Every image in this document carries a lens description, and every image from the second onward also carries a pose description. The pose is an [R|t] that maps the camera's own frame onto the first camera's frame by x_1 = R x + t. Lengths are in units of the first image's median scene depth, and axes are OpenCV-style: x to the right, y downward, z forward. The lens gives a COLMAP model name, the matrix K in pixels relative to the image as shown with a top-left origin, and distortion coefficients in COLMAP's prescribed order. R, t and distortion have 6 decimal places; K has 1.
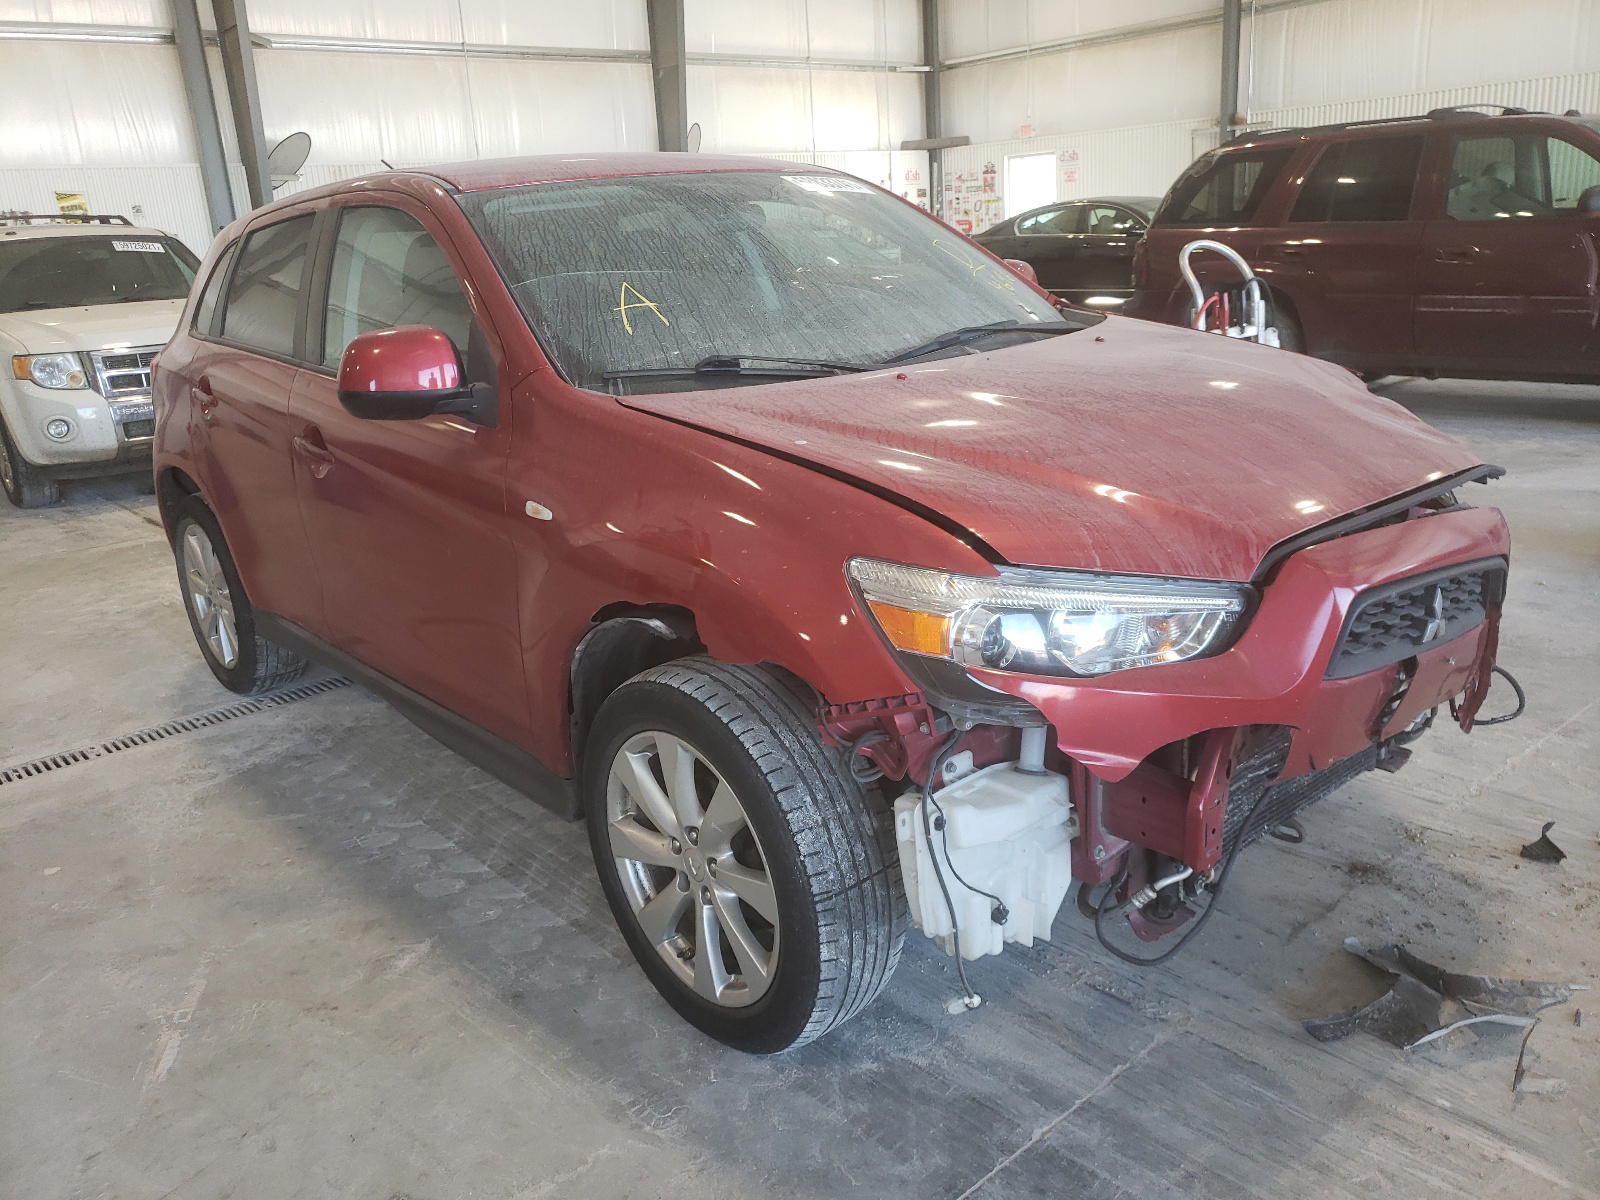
lens RADIAL K [[1239.9, 0, 800.0], [0, 1239.9, 600.0], [0, 0, 1]] dist [-0.010513, 0.034446]
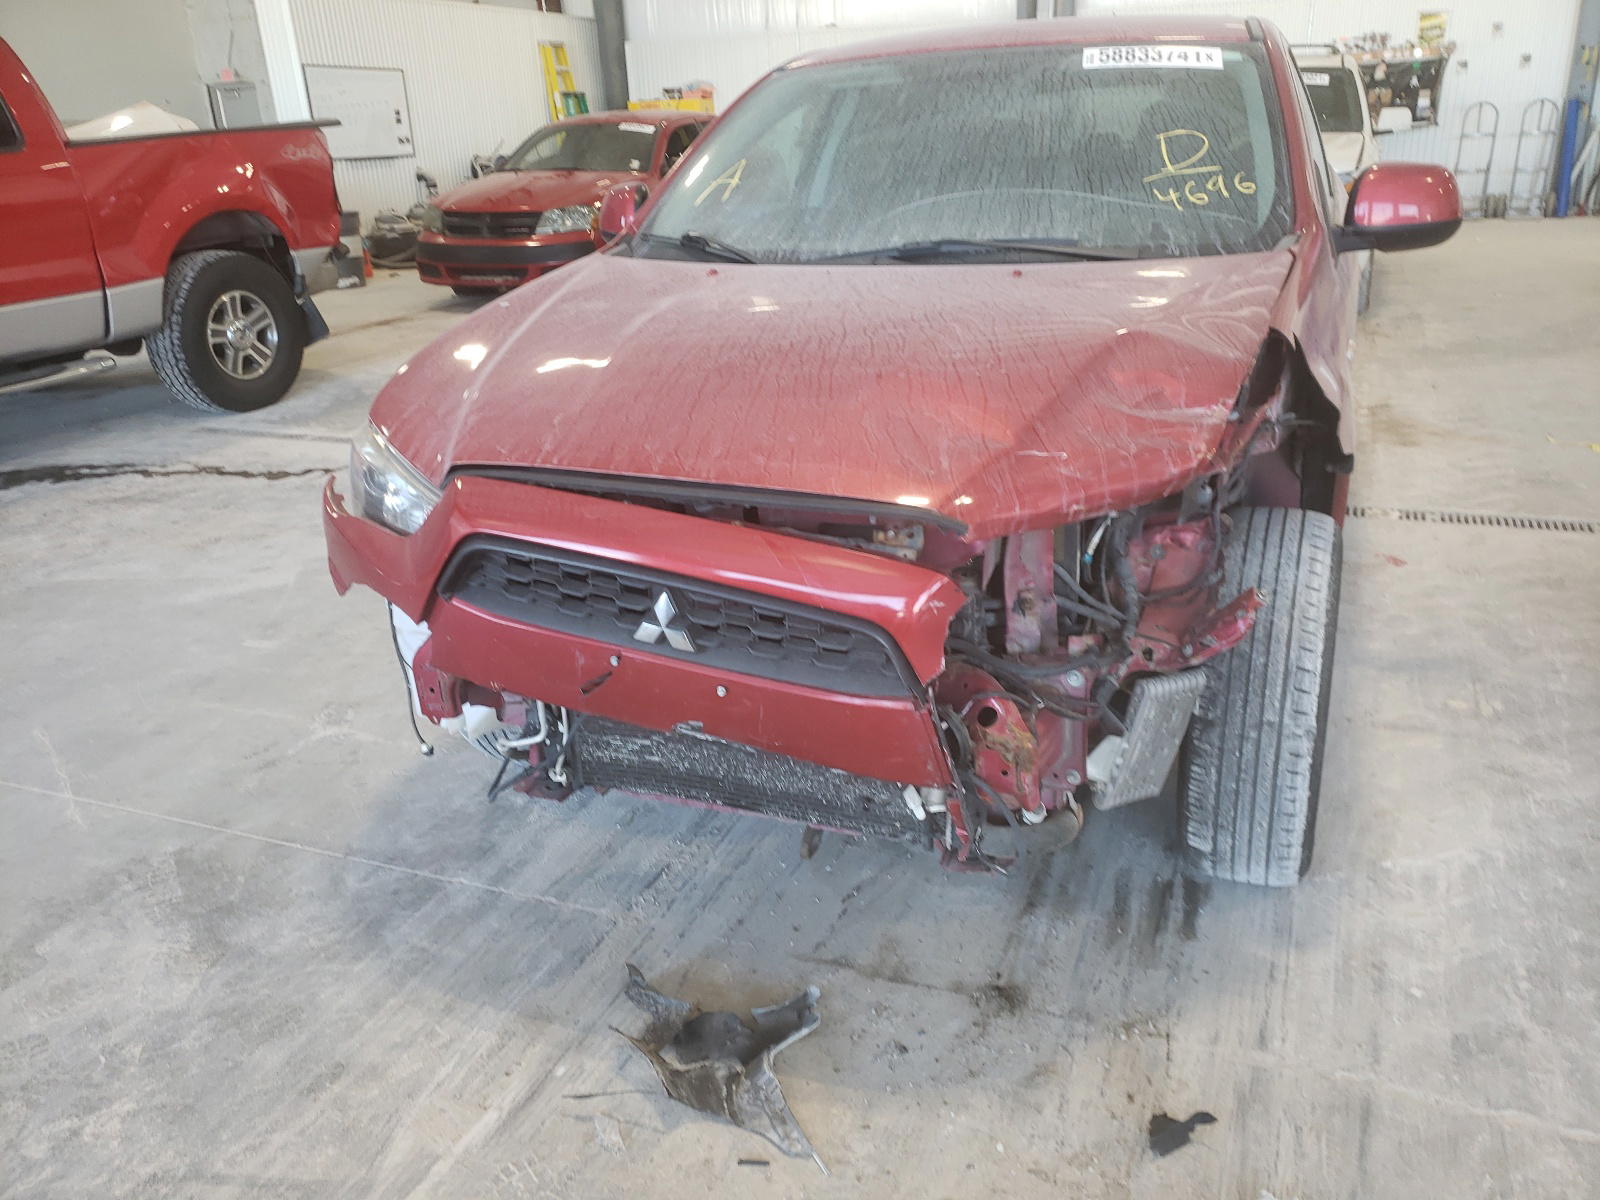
lens RADIAL K [[1239.9, 0, 800.0], [0, 1239.9, 600.0], [0, 0, 1]] dist [-0.010513, 0.034446]
pose [[0.443978, 0.348124, -0.825647, 1.163163], [-0.237921, 0.934167, 0.265942, -0.235967], [0.863874, 0.078366, 0.497575, 0.573091]]
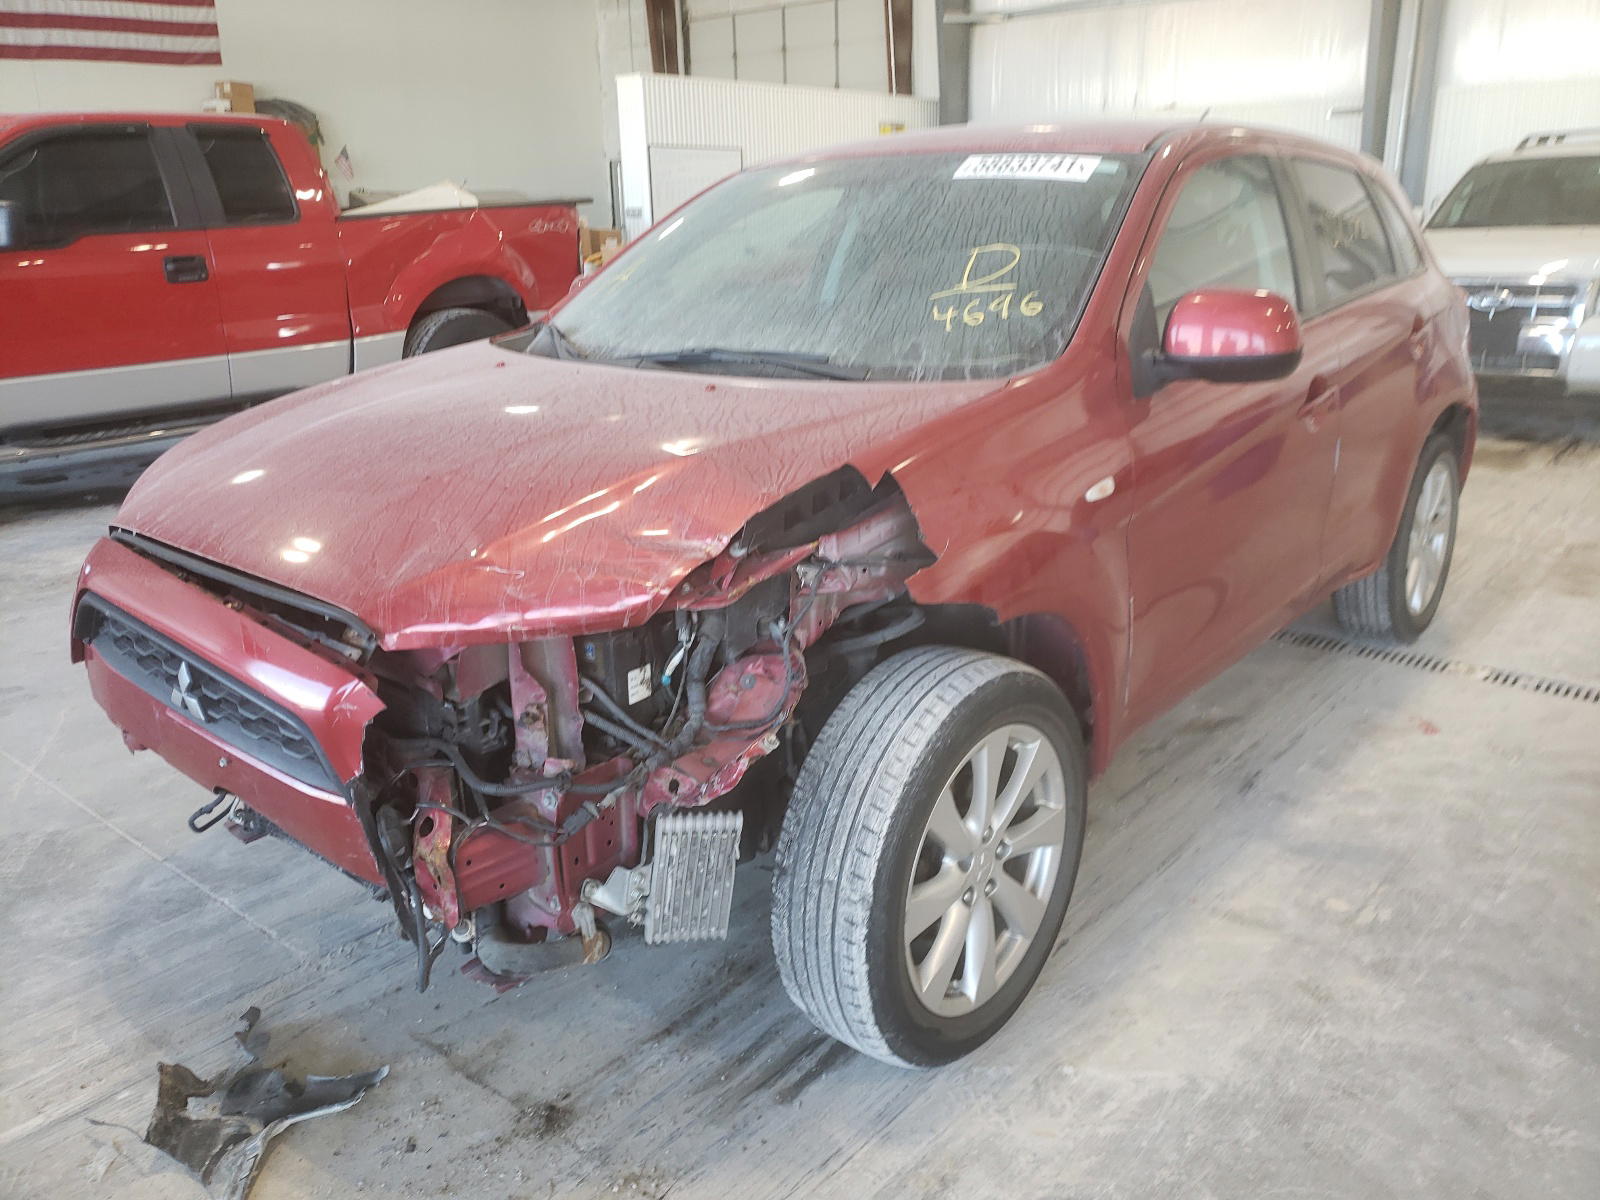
lens RADIAL K [[1239.1, 0, 815.6], [0, 1239.1, 559.5], [0, 0, 1]] dist [0.016324, -0.005142]
pose [[0.151855, 0.311025, -0.938192, 1.324462], [-0.268085, 0.926579, 0.263783, -0.420997], [0.951352, 0.211458, 0.224086, 1.102580]]
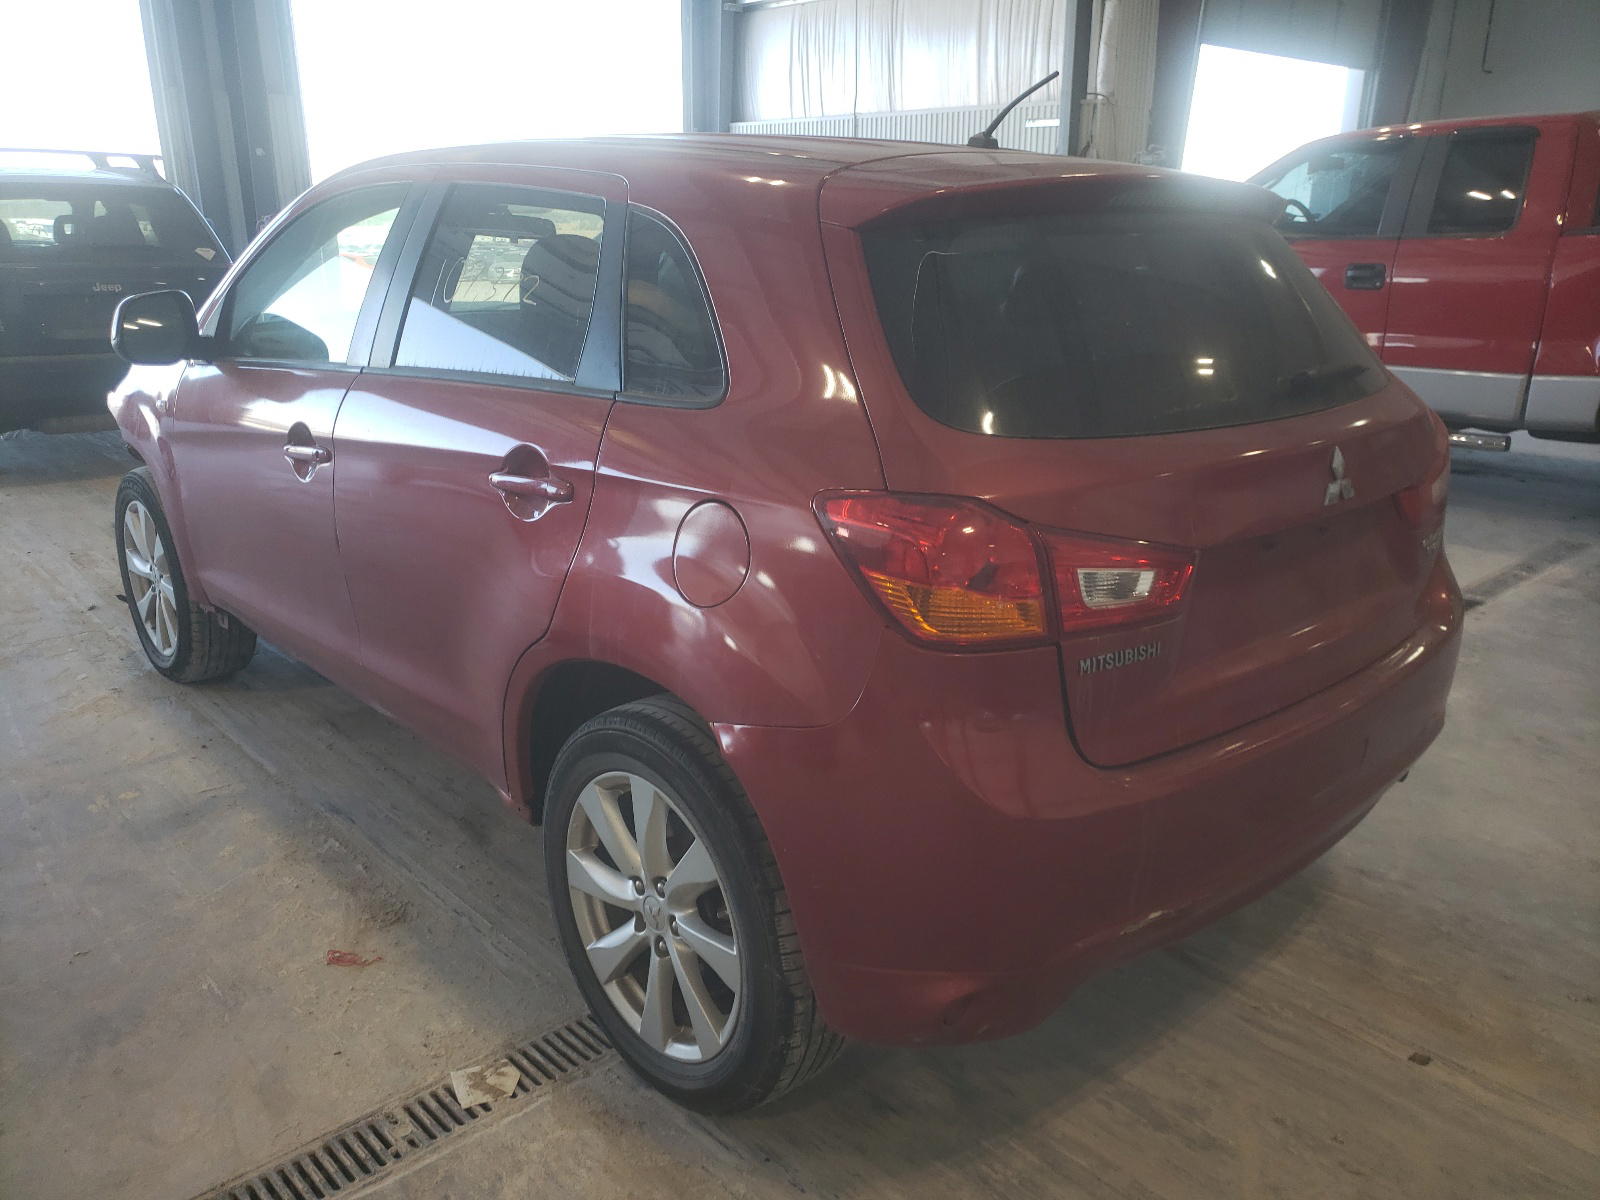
lens RADIAL K [[1239.1, 0, 815.6], [0, 1239.1, 559.5], [0, 0, 1]] dist [0.016324, -0.005142]
pose [[-0.998883, 0.040602, -0.024184, -0.420237], [0.021400, 0.844871, 0.534542, -0.948063], [0.042135, 0.533427, -0.844796, 3.066807]]
